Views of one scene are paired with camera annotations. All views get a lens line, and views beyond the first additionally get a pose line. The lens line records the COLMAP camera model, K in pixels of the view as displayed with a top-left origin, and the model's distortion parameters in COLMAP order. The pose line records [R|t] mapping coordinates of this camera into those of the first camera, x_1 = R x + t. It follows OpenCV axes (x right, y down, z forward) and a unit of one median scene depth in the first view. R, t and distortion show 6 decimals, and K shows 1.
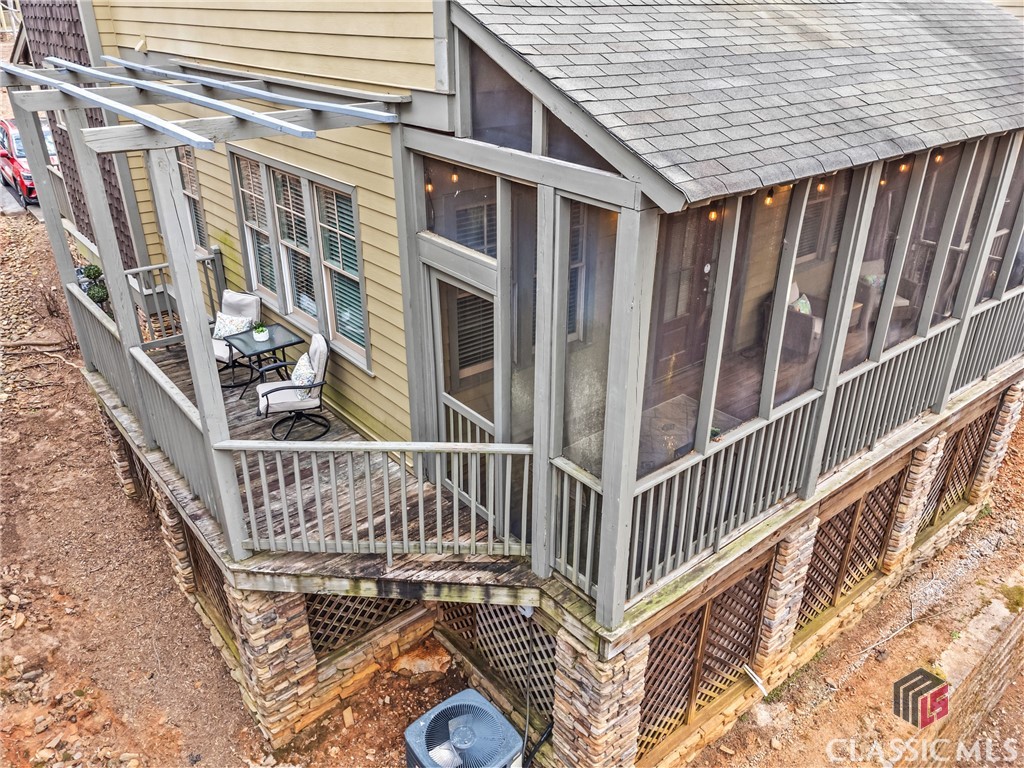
lens RADIAL K [[770.8, 0, 512.0], [0, 770.8, 384.0], [0, 0, 1]] dist [-0.004177, 0.035986]
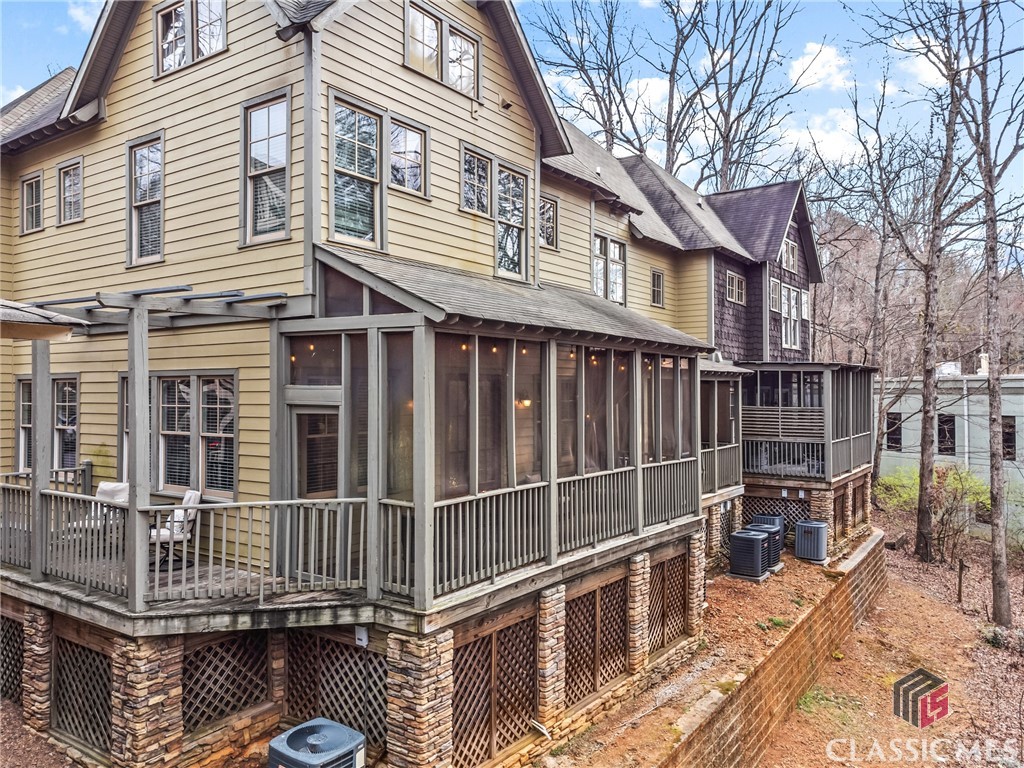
lens RADIAL K [[770.8, 0, 512.0], [0, 770.8, 384.0], [0, 0, 1]] dist [-0.004177, 0.035986]
pose [[0.963851, 0.000223, 0.266442, -0.093894], [0.119937, 0.892594, -0.434616, 0.530626], [-0.237922, 0.450861, 0.860301, -0.449722]]
